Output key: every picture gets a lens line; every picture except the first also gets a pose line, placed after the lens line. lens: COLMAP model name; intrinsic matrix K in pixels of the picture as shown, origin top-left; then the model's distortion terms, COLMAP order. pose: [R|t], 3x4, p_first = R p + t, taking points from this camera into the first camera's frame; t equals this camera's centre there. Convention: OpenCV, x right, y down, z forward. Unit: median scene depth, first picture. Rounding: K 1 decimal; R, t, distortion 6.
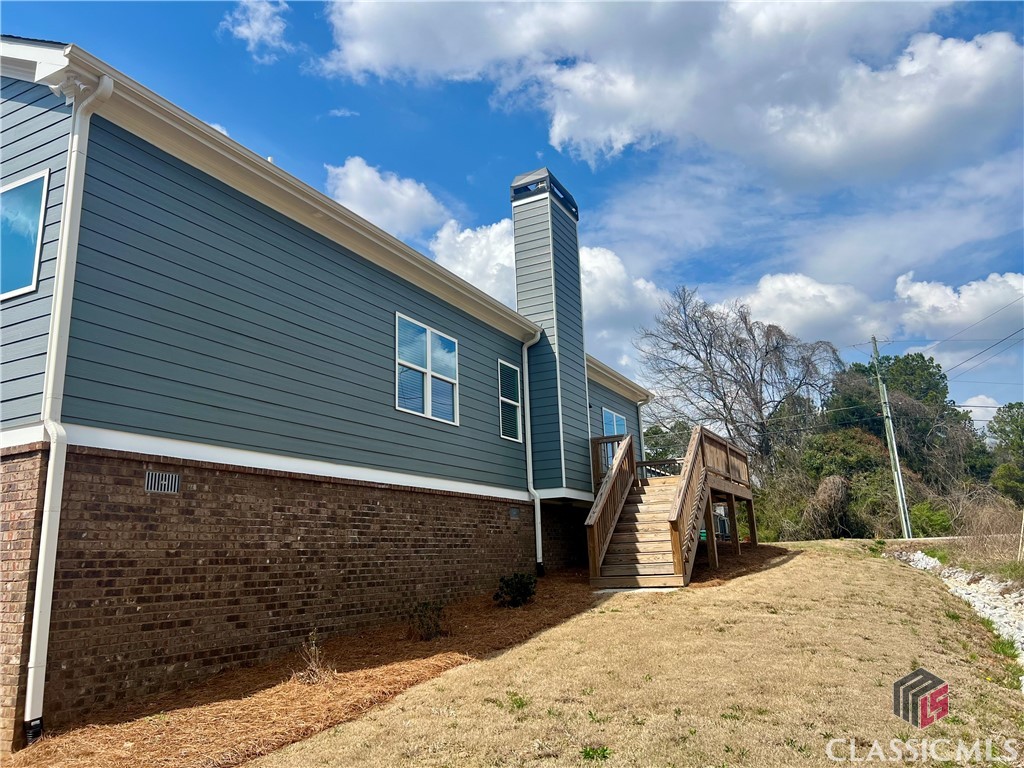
lens RADIAL K [[770.4, 0, 519.9], [0, 770.4, 375.3], [0, 0, 1]] dist [0.059072, -0.065368]
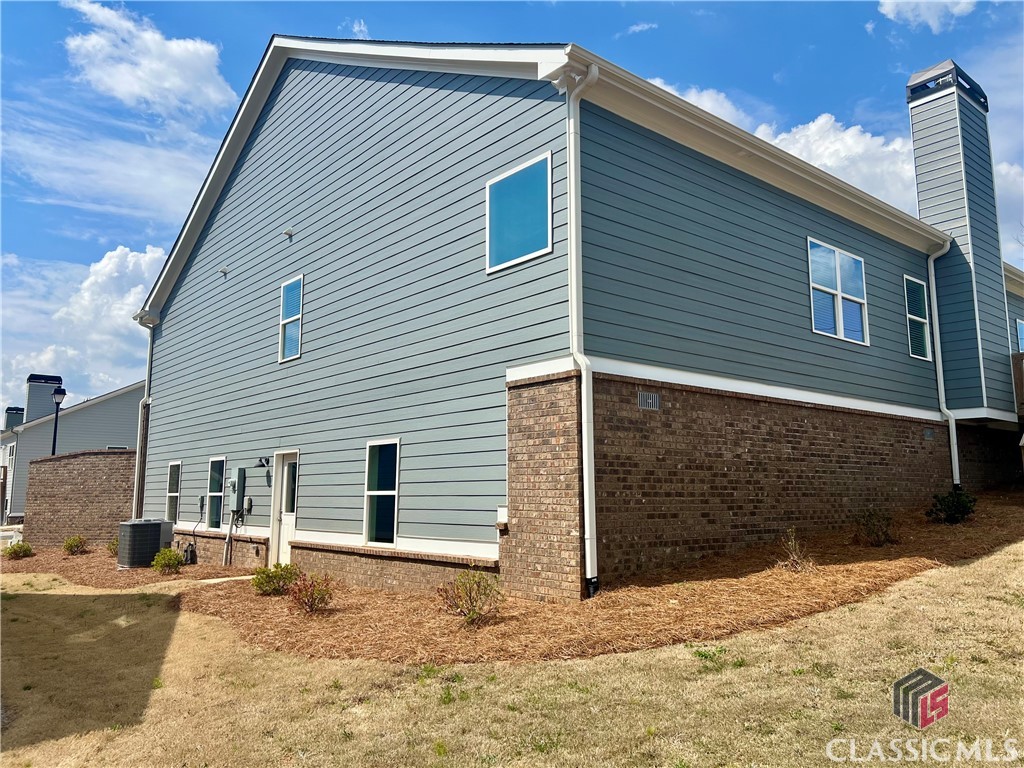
lens RADIAL K [[770.4, 0, 515.2], [0, 770.4, 377.3], [0, 0, 1]] dist [0.059072, -0.065368]
pose [[0.915278, -0.023362, -0.402144, -0.140629], [0.063022, 0.994328, 0.085674, -0.012947], [0.397861, -0.103760, 0.911559, -0.149740]]
